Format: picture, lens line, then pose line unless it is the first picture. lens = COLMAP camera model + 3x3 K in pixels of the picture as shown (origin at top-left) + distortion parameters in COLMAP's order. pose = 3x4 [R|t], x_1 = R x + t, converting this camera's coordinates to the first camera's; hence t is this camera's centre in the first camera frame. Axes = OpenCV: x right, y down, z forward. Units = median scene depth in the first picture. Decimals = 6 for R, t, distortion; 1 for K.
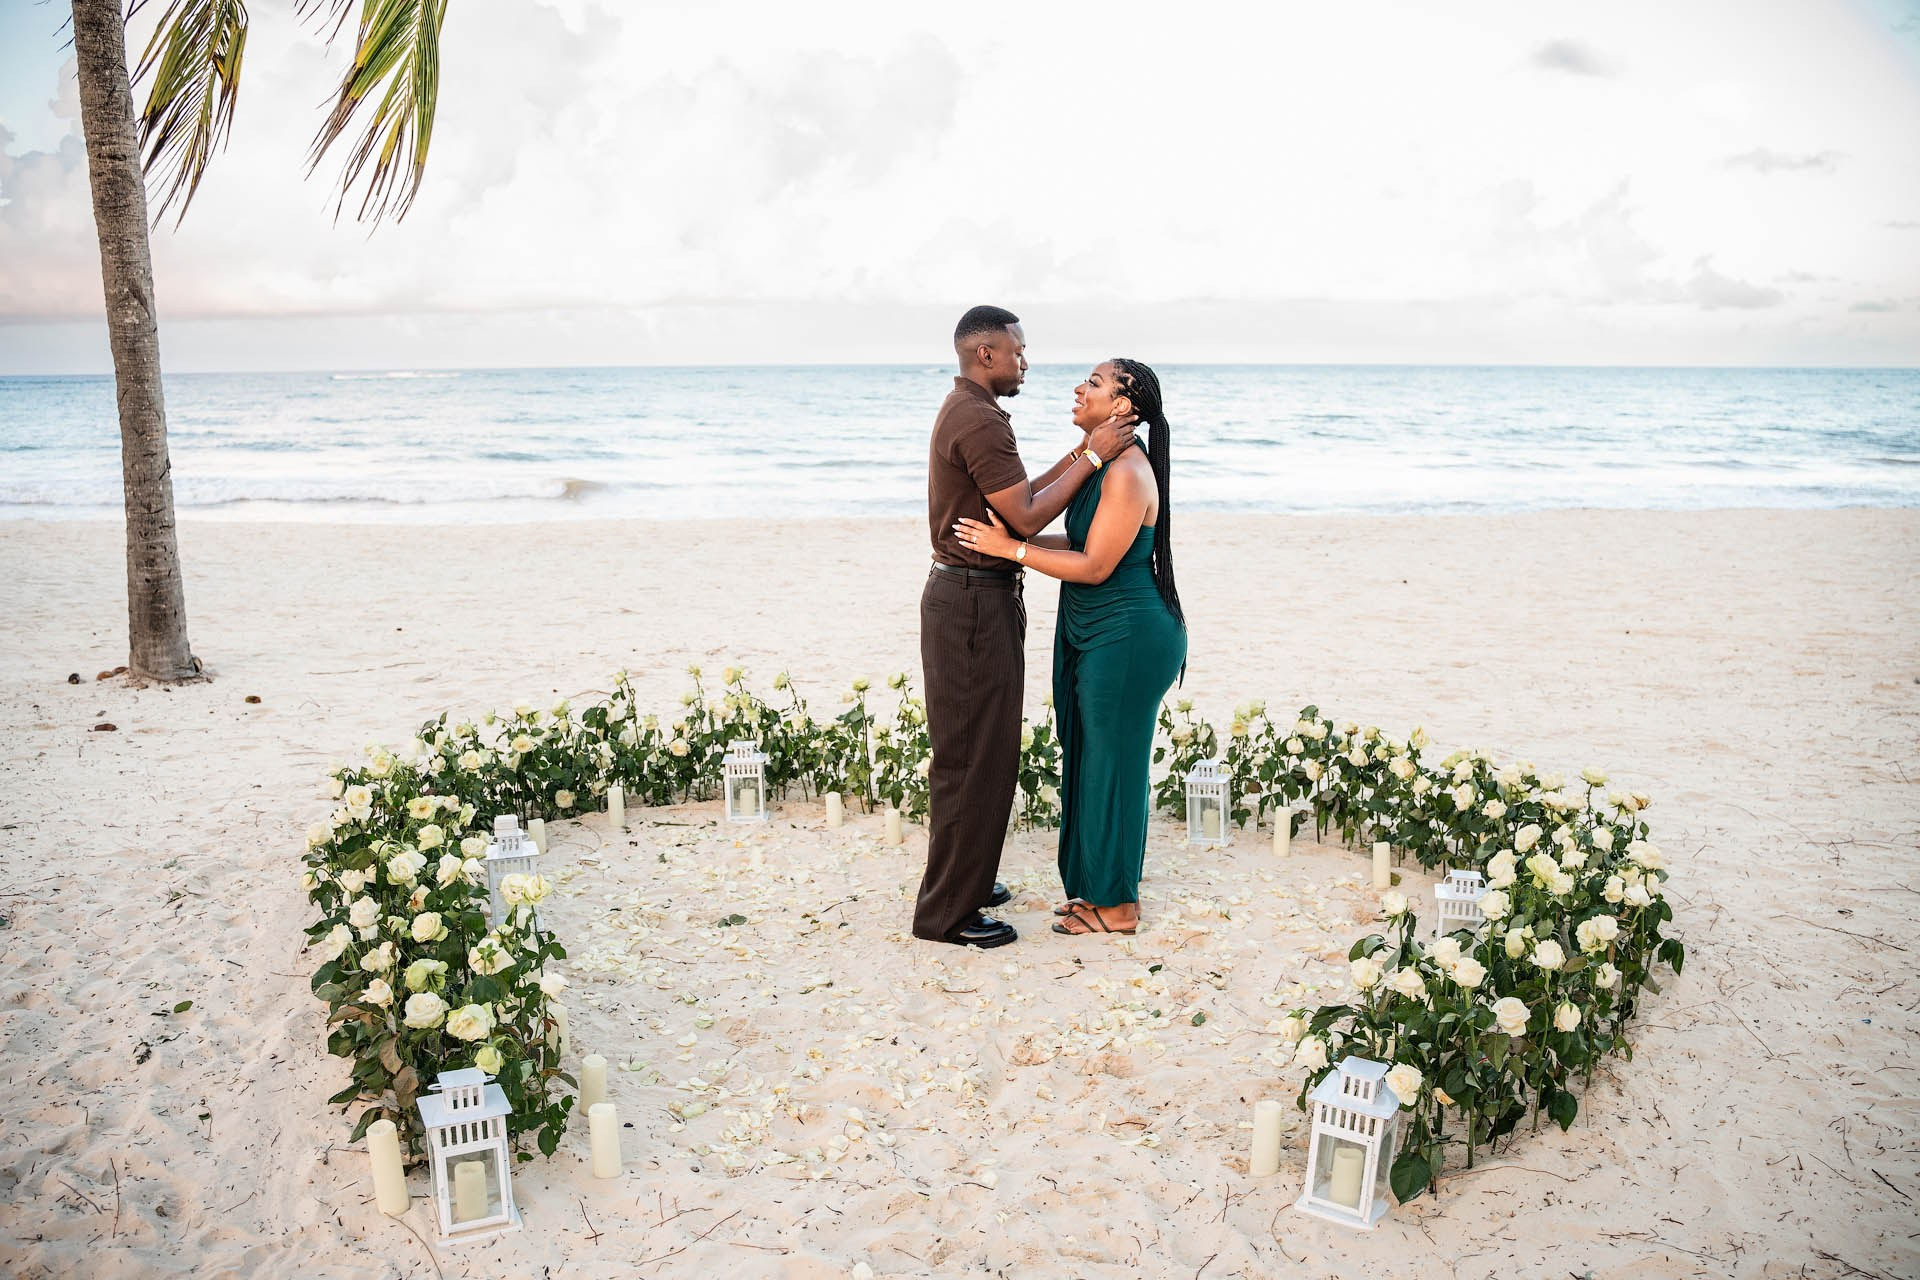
lens RADIAL K [[1504.9, 0, 954.8], [0, 1504.9, 647.3], [0, 0, 1]] dist [-0.118397, 0.087728]
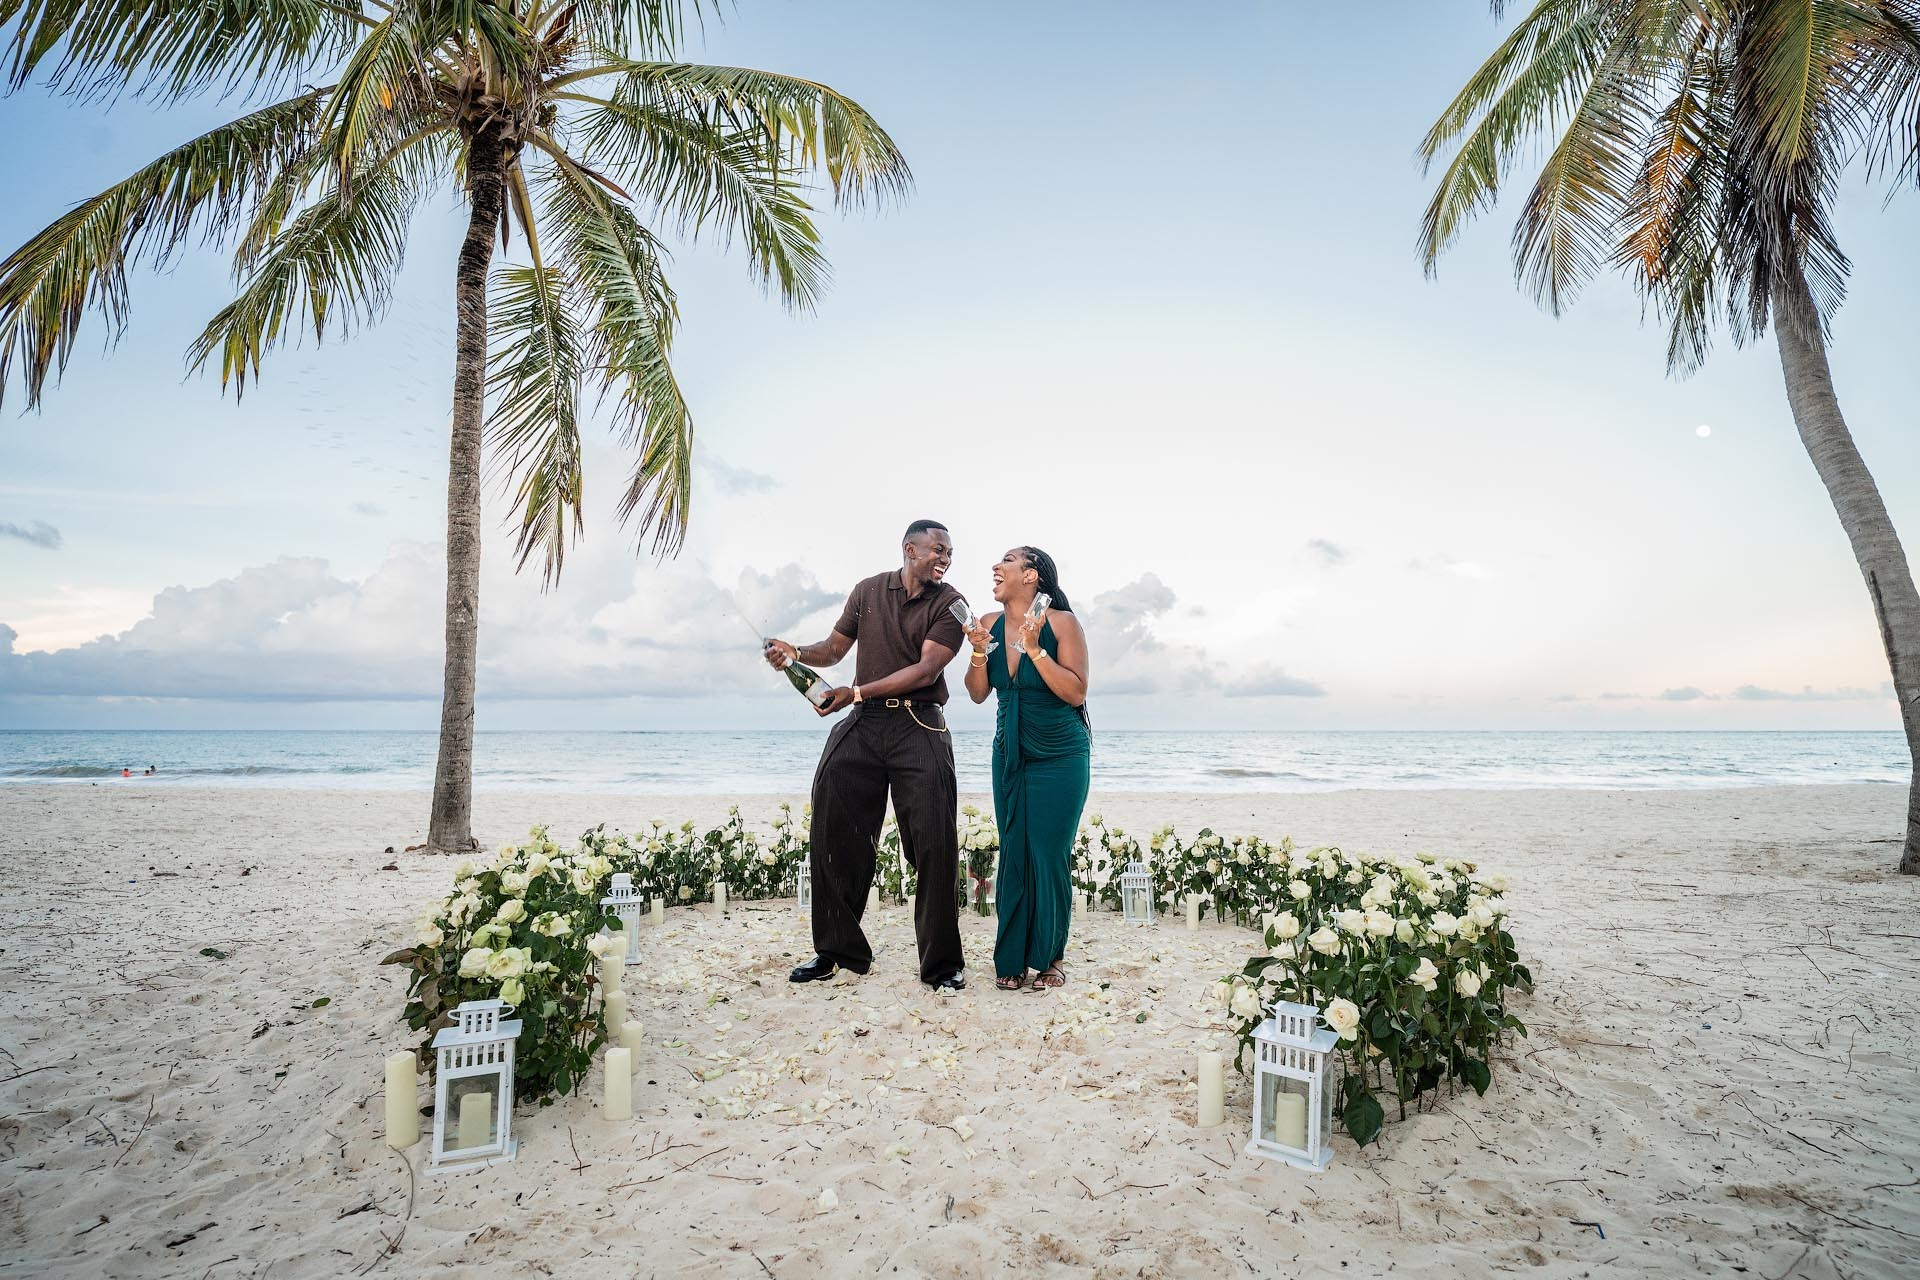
lens RADIAL K [[867.9, 0, 967.8], [0, 867.9, 648.5], [0, 0, 1]] dist [-0.008427, -0.000937]
pose [[0.999912, 0.004774, -0.012380, 0.018304], [-0.007897, 0.963897, -0.266157, 0.099764], [0.010662, 0.266231, 0.963850, 0.150736]]
